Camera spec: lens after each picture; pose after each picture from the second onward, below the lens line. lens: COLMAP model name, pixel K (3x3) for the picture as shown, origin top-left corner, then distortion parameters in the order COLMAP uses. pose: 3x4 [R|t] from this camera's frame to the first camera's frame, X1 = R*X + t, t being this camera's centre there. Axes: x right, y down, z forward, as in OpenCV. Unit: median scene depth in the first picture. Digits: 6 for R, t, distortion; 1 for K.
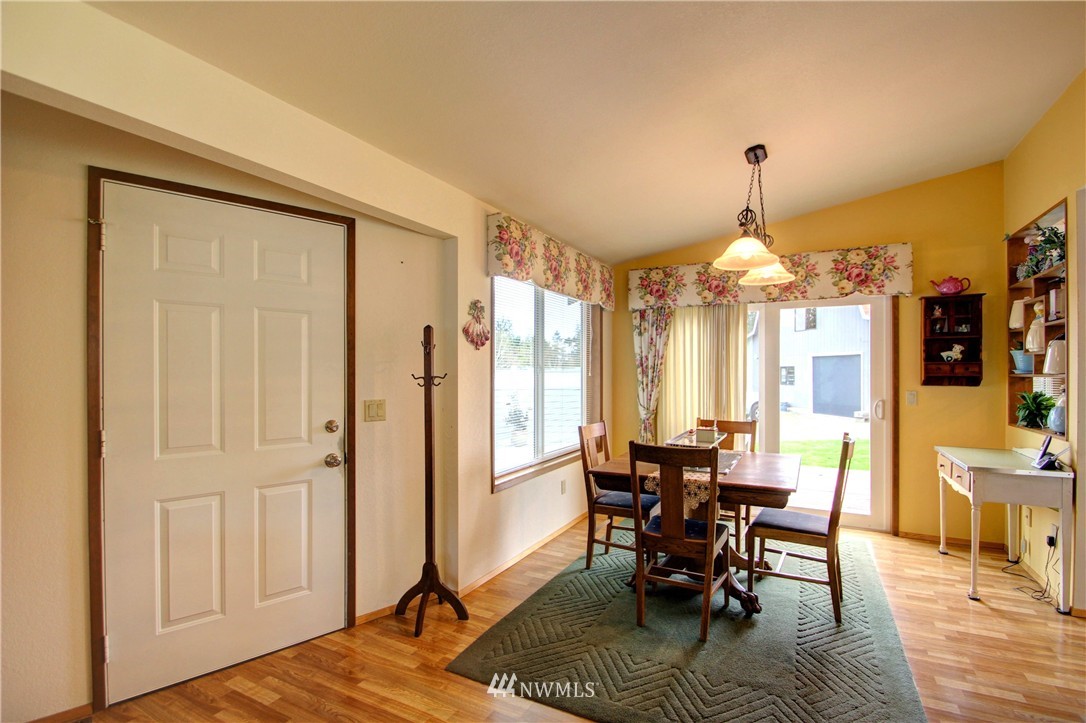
lens RADIAL K [[505.5, 0, 553.1], [0, 505.5, 372.4], [0, 0, 1]] dist [0.017669, -0.020132]
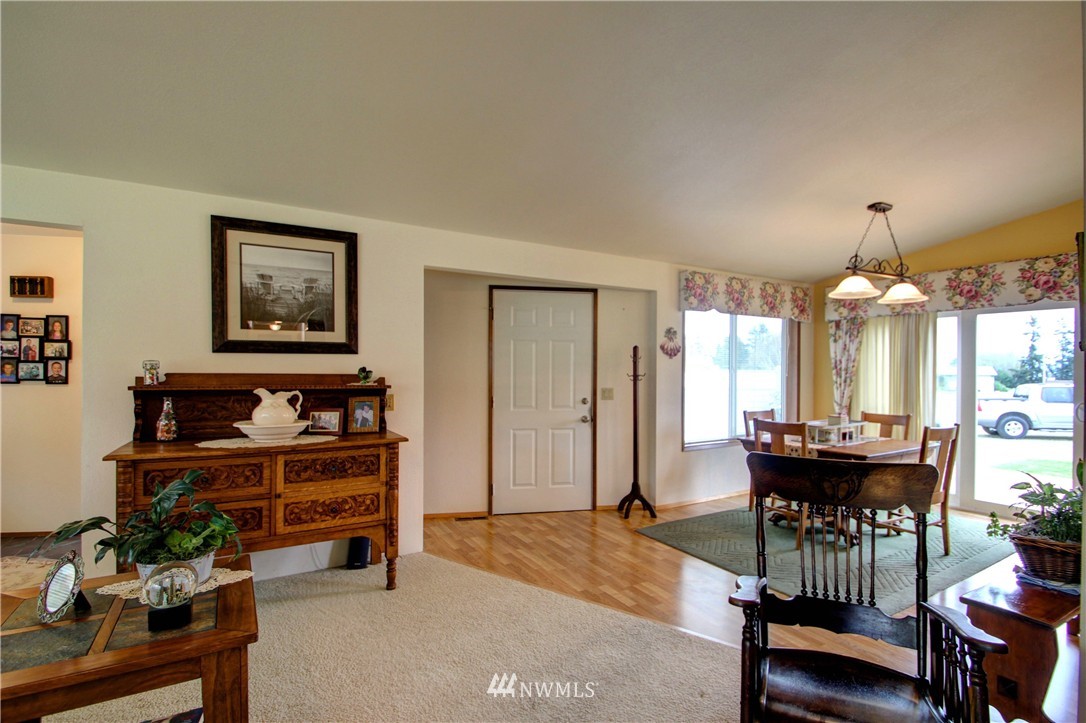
lens RADIAL K [[505.5, 0, 553.1], [0, 505.5, 372.4], [0, 0, 1]] dist [0.017669, -0.020132]
pose [[0.849932, 0.006468, -0.526853, 0.370860], [-0.006105, 0.999978, 0.002427, -0.003231], [0.526857, 0.001154, 0.849953, -0.541671]]
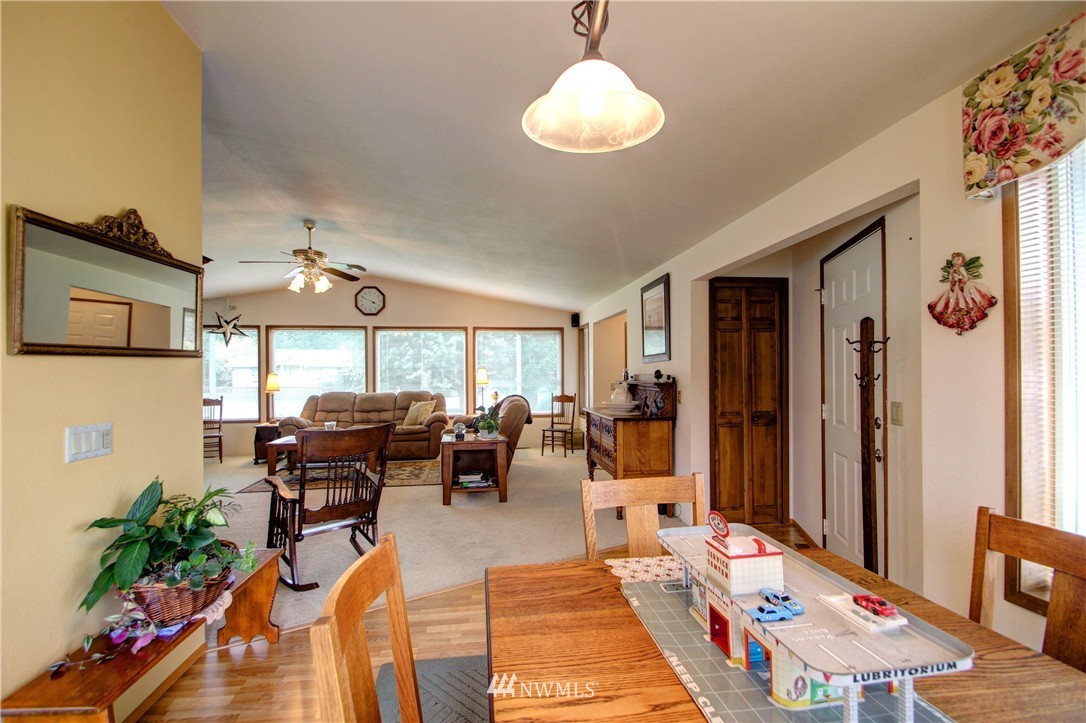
lens RADIAL K [[505.5, 0, 553.1], [0, 505.5, 372.4], [0, 0, 1]] dist [0.017669, -0.020132]
pose [[-0.809857, 0.004705, -0.586609, 0.599060], [0.006737, 0.999976, -0.001279, -0.001622], [0.586589, -0.004988, -0.809869, 1.198921]]
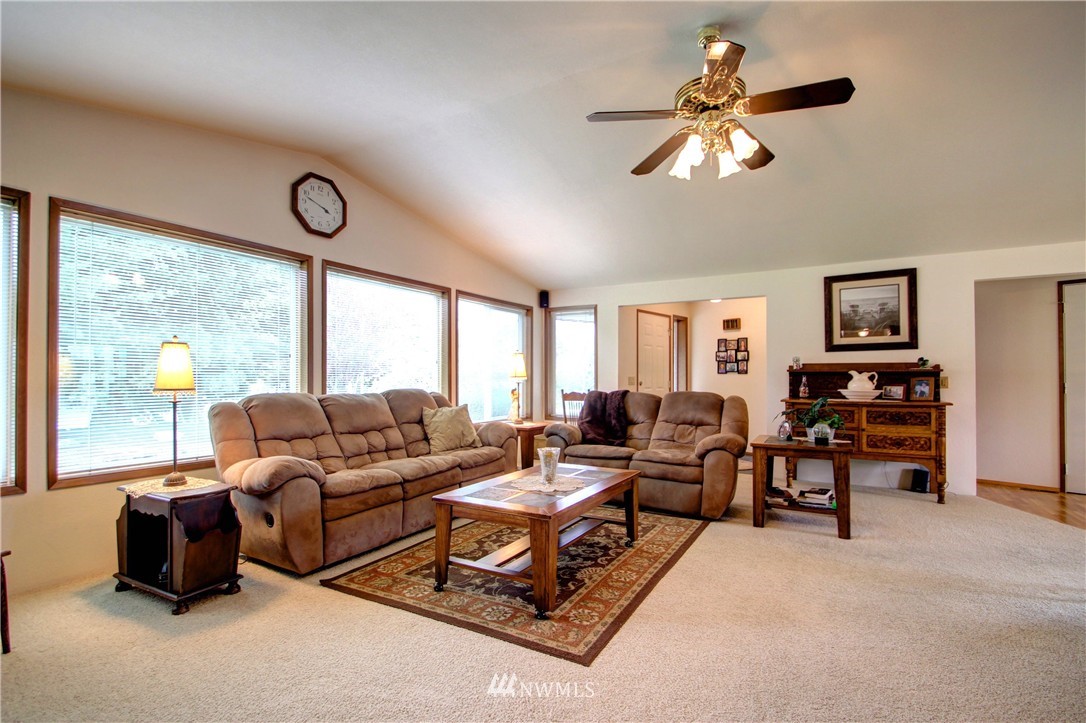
lens RADIAL K [[505.5, 0, 553.1], [0, 505.5, 372.4], [0, 0, 1]] dist [0.017669, -0.020132]
pose [[-0.035378, -0.008868, -0.999335, 1.102724], [0.000310, 0.999960, -0.008885, 0.051776], [0.999374, -0.000624, -0.035374, -0.945234]]
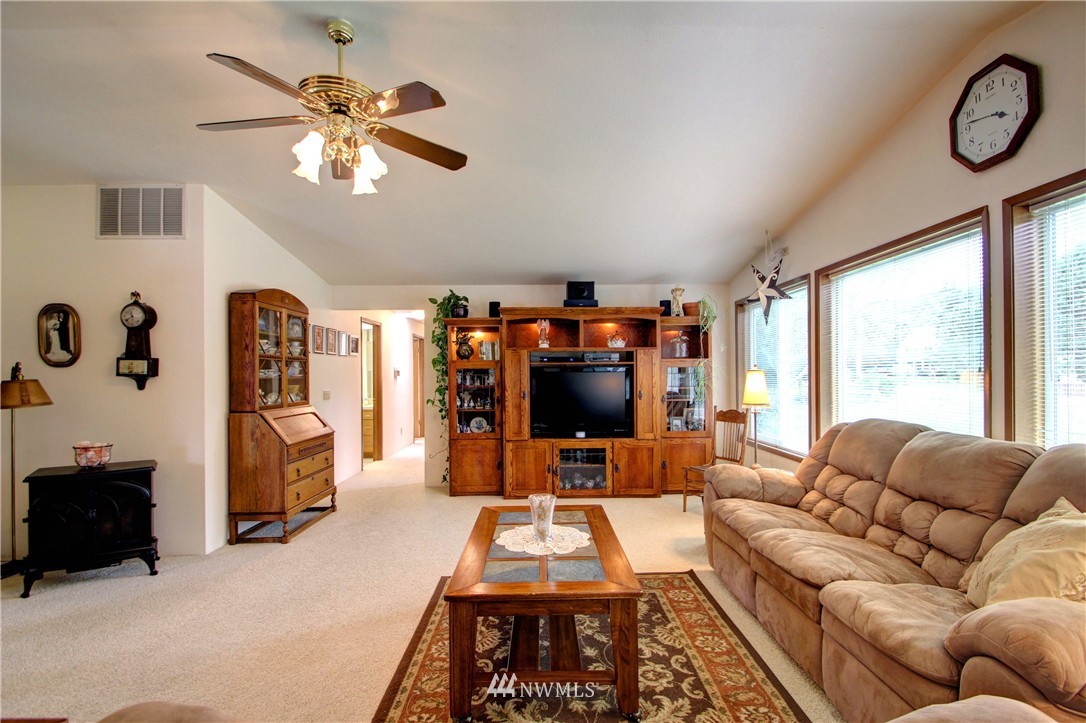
lens RADIAL K [[505.5, 0, 553.1], [0, 505.5, 372.4], [0, 0, 1]] dist [0.017669, -0.020132]
pose [[-0.479788, 0.008543, 0.877343, -0.571335], [0.007339, 0.999957, -0.005724, 0.001756], [-0.877354, 0.003692, -0.479830, -0.625269]]
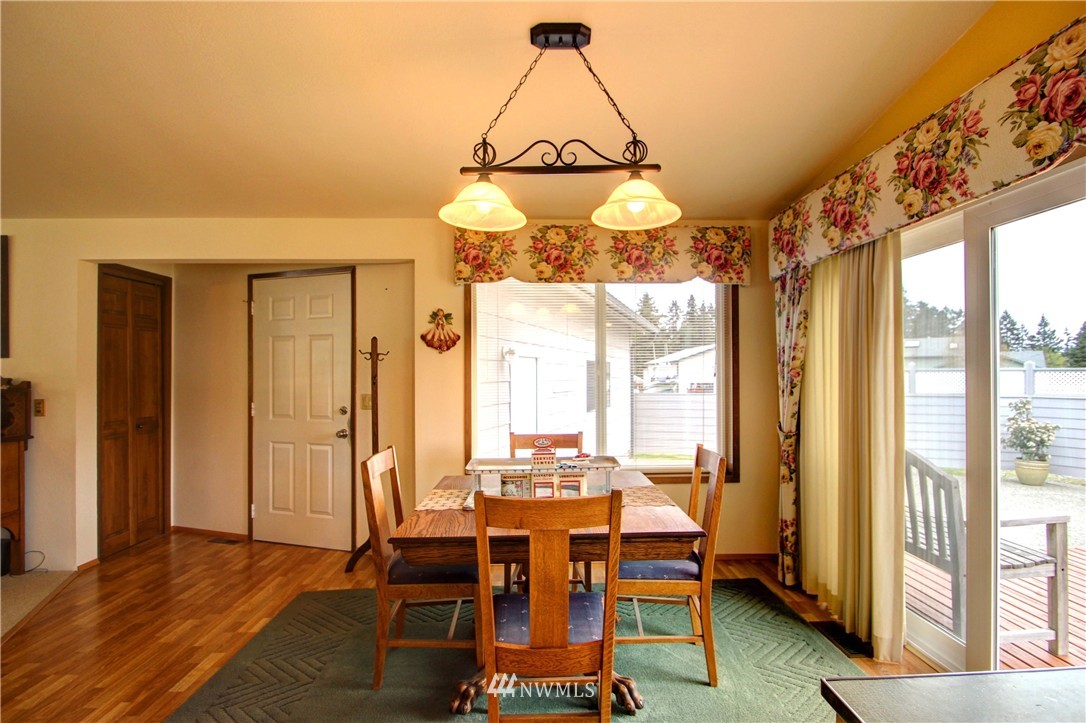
lens RADIAL K [[505.5, 0, 553.1], [0, 505.5, 372.4], [0, 0, 1]] dist [0.017669, -0.020132]
pose [[0.494203, -0.005310, -0.869331, 0.940112], [0.003865, 0.999985, -0.003911, 0.002865], [0.869338, -0.001427, 0.494216, 0.658763]]
